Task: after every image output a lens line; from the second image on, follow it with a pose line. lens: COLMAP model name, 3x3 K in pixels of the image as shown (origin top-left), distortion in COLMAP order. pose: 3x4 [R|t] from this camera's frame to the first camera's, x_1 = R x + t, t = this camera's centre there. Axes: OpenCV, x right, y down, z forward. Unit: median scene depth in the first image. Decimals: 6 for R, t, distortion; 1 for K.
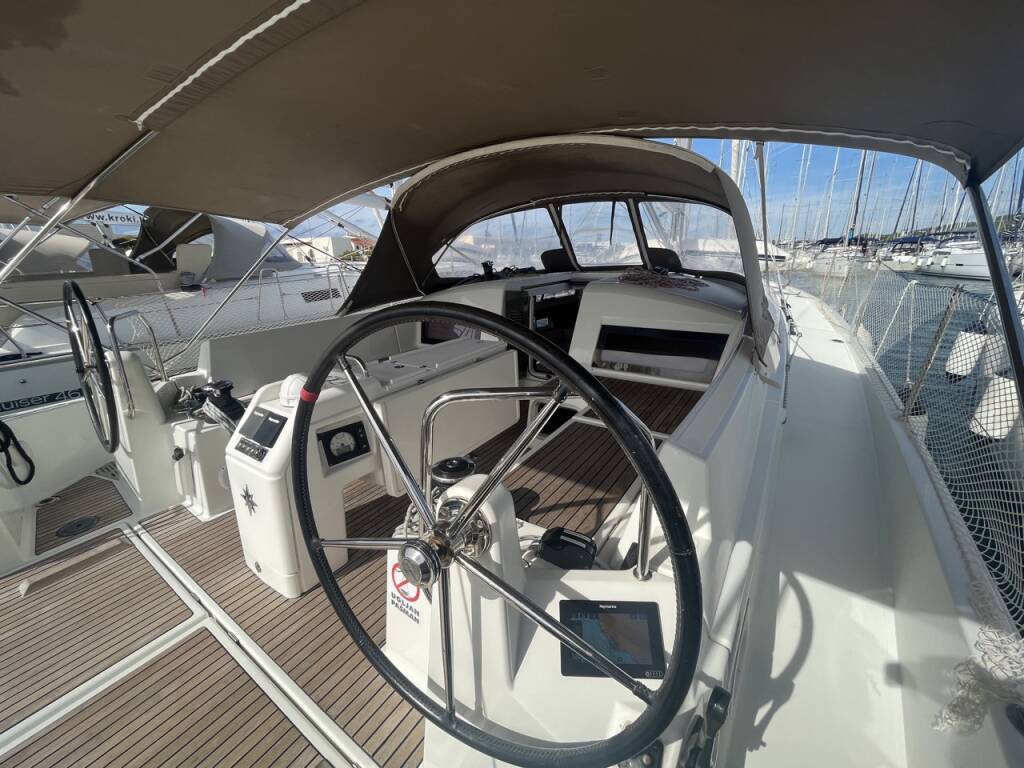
lens RADIAL K [[412.9, 0, 512.6], [0, 412.9, 387.7], [0, 0, 1]] dist [-0.006604, 0.001021]
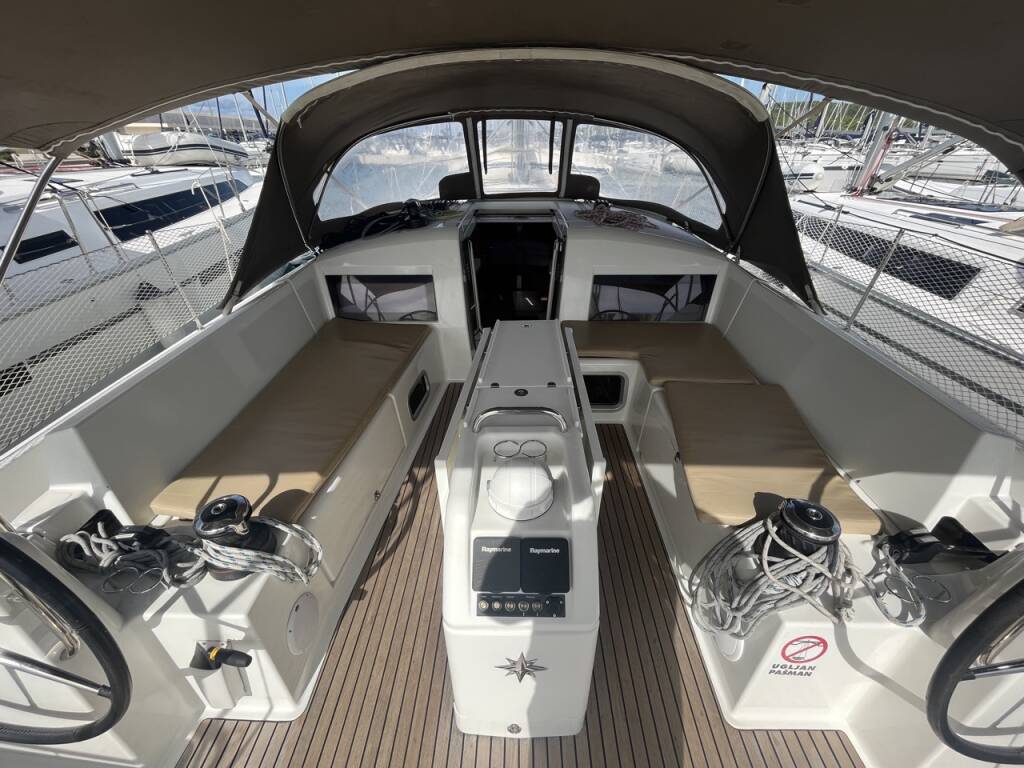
lens RADIAL K [[412.9, 0, 509.8], [0, 412.9, 388.1], [0, 0, 1]] dist [-0.006604, 0.001021]
pose [[0.835850, -0.270648, 0.477603, -0.481620], [0.158619, 0.951979, 0.261871, -0.191489], [-0.525543, -0.143128, 0.838641, 0.288647]]
